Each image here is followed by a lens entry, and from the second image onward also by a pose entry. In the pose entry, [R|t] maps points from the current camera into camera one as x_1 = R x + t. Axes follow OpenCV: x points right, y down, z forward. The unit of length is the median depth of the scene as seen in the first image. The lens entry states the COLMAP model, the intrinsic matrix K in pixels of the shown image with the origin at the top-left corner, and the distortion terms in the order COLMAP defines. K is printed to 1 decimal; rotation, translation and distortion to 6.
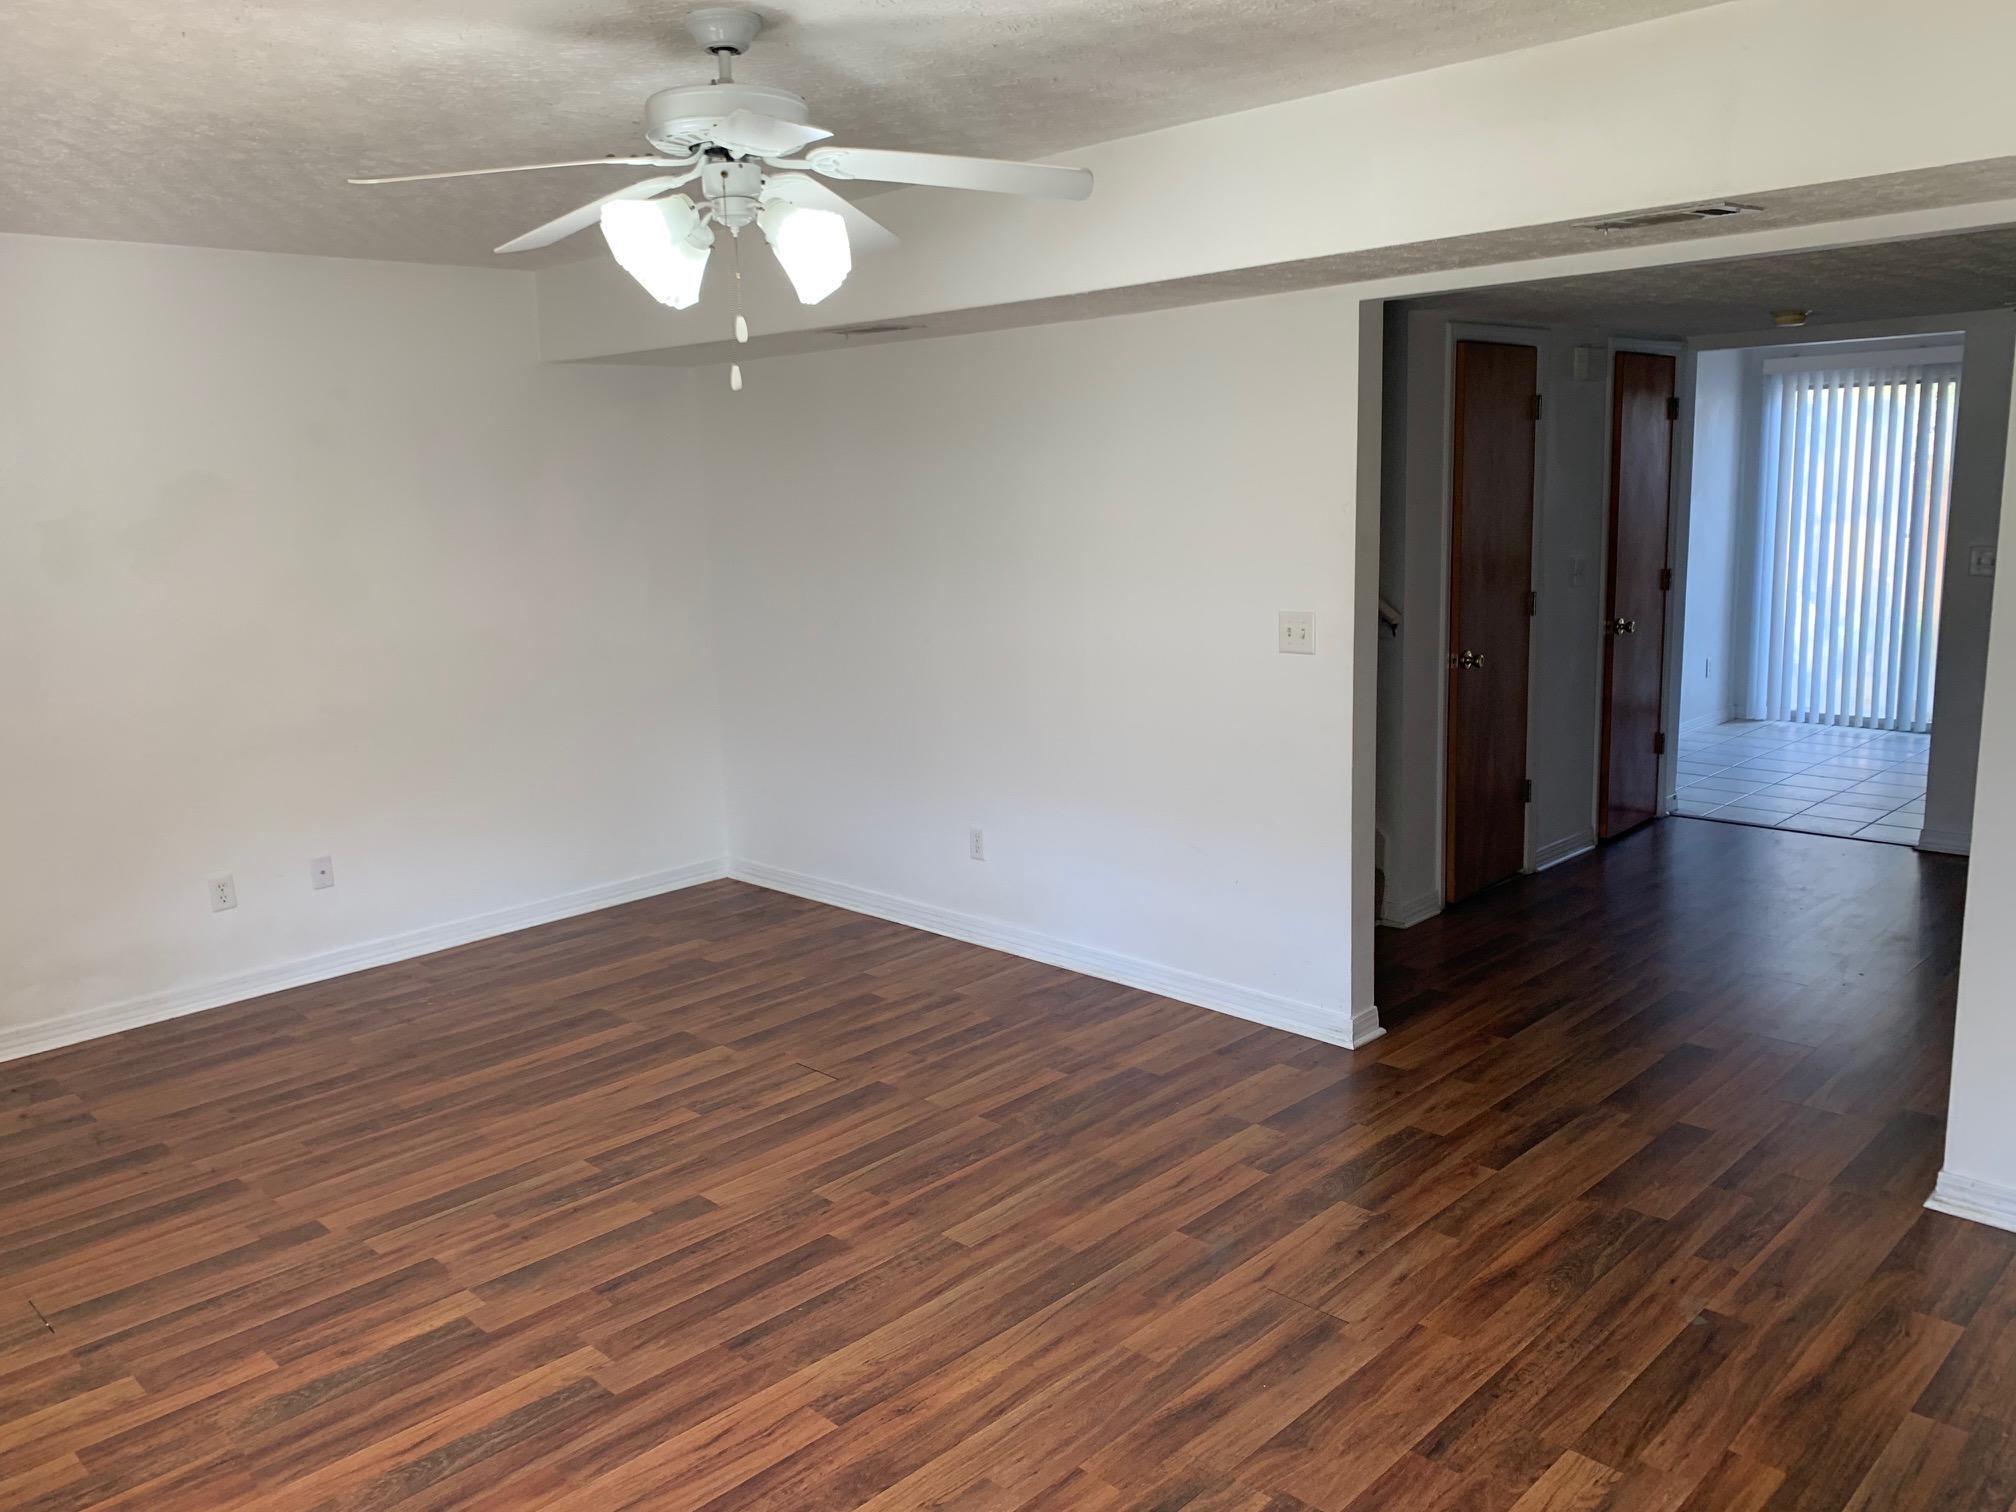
lens RADIAL K [[1536.7, 0, 1014.1], [0, 1536.7, 763.2], [0, 0, 1]] dist [0.019047, -0.014742]
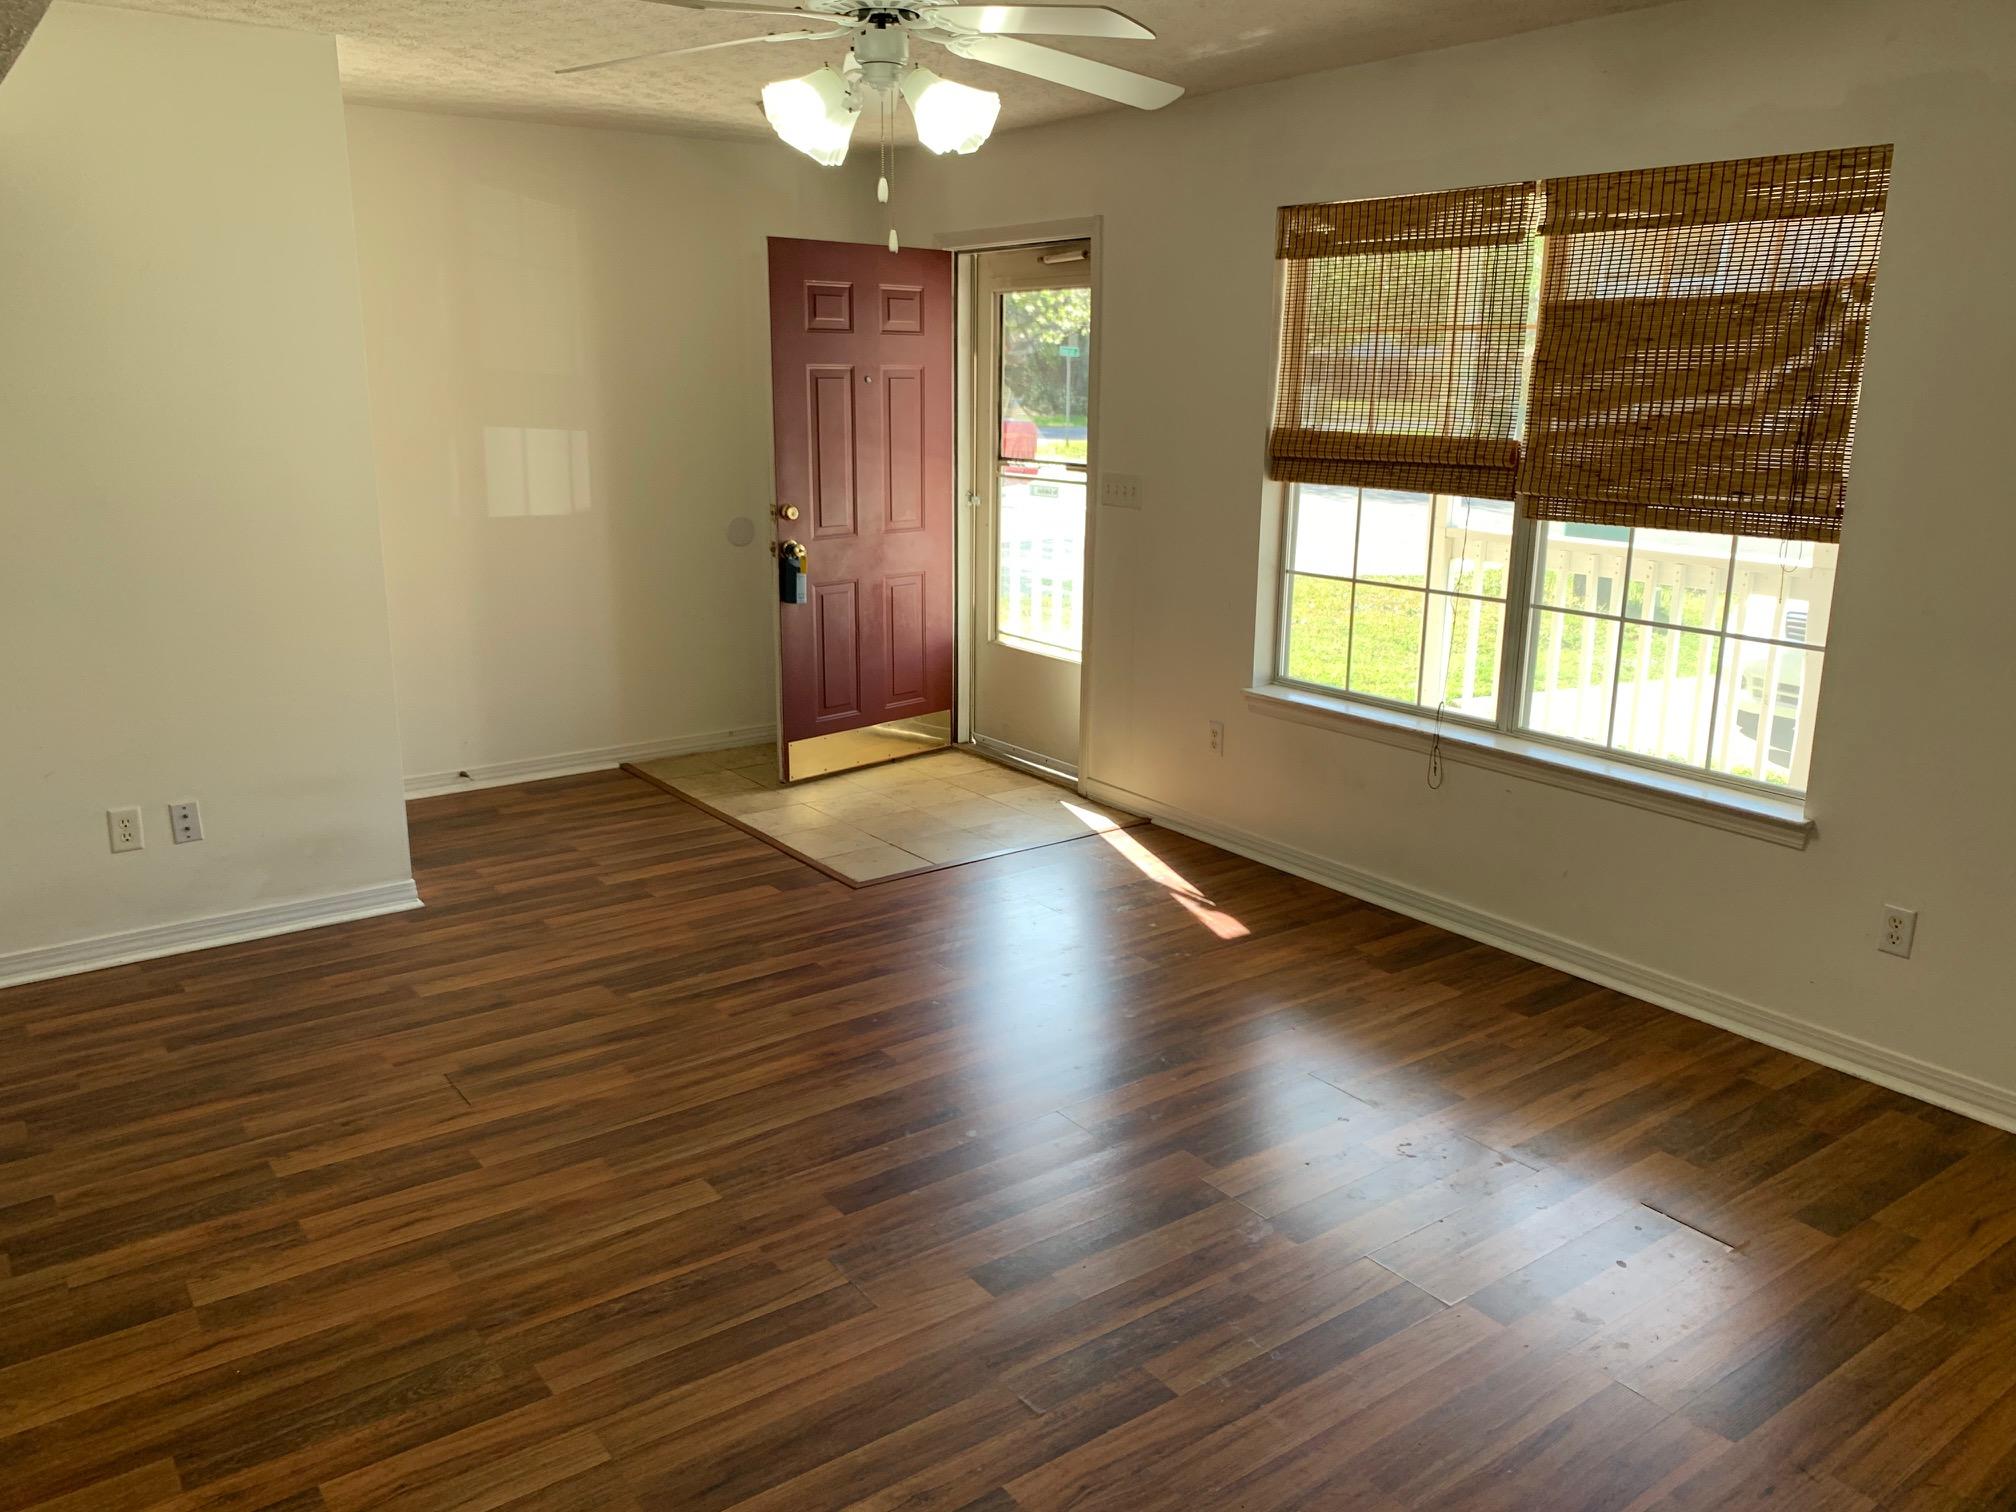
lens RADIAL K [[1536.7, 0, 998.6], [0, 1536.7, 758.2], [0, 0, 1]] dist [0.019047, -0.014742]
pose [[-0.986220, -0.014887, 0.164771, -0.339375], [0.056381, 0.906084, 0.419325, -0.283067], [-0.155539, 0.422837, -0.892758, 1.620448]]
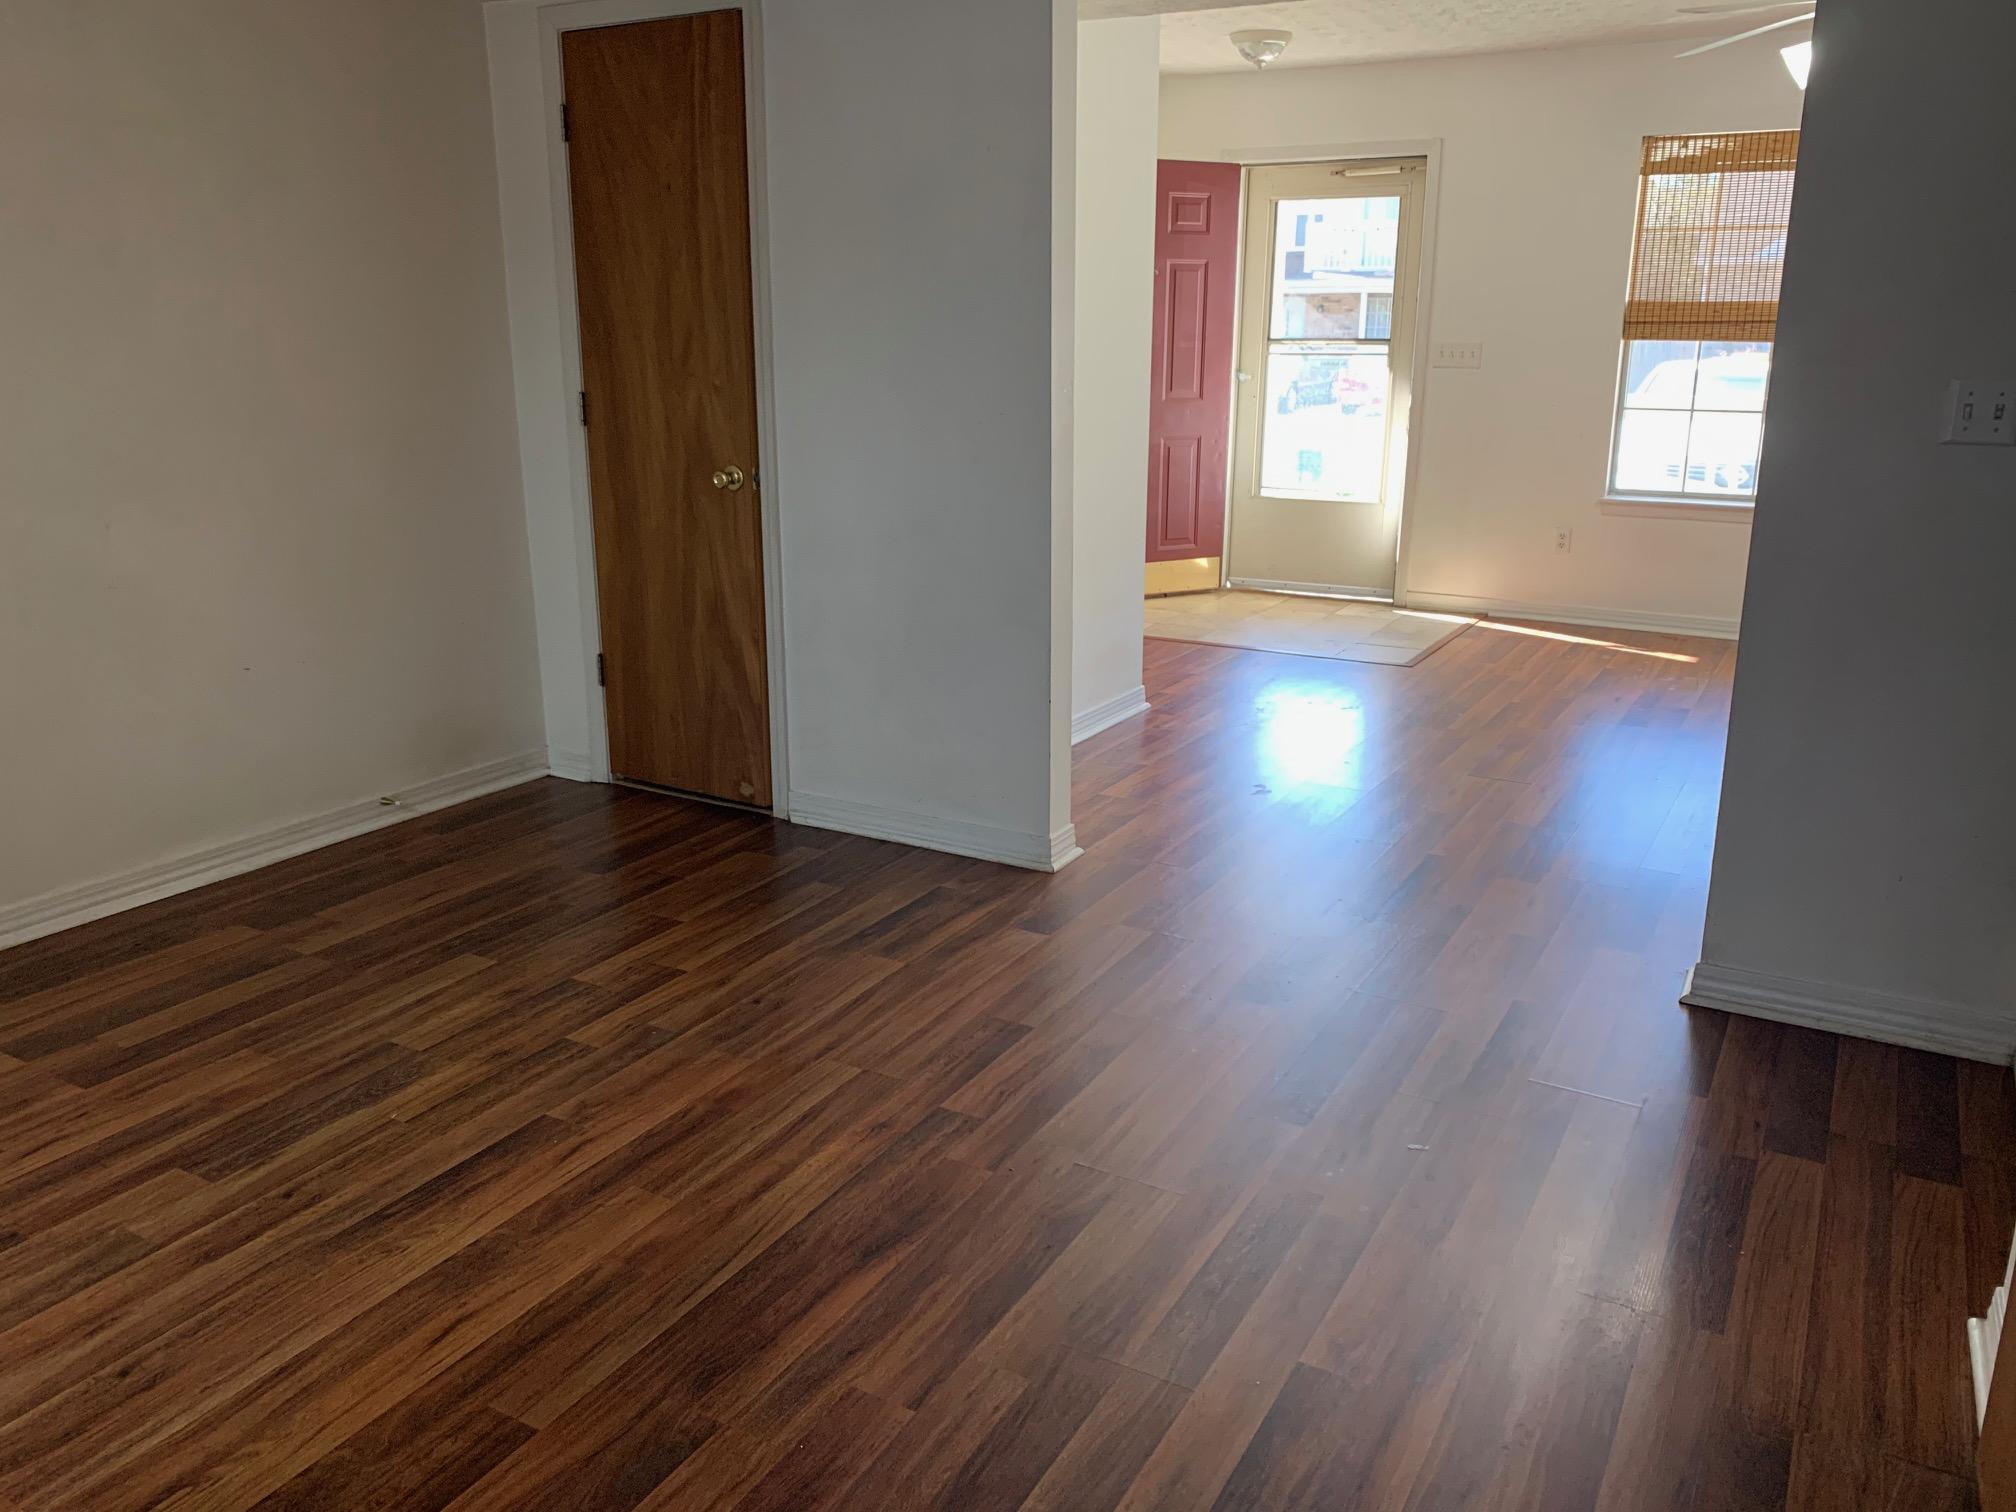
lens RADIAL K [[1536.7, 0, 1026.7], [0, 1536.7, 729.5], [0, 0, 1]] dist [0.019047, -0.014742]
pose [[-0.964610, 0.102328, -0.243017, 0.861369], [-0.018177, 0.893632, 0.448433, -0.319997], [0.263055, 0.436980, -0.860146, 1.872135]]
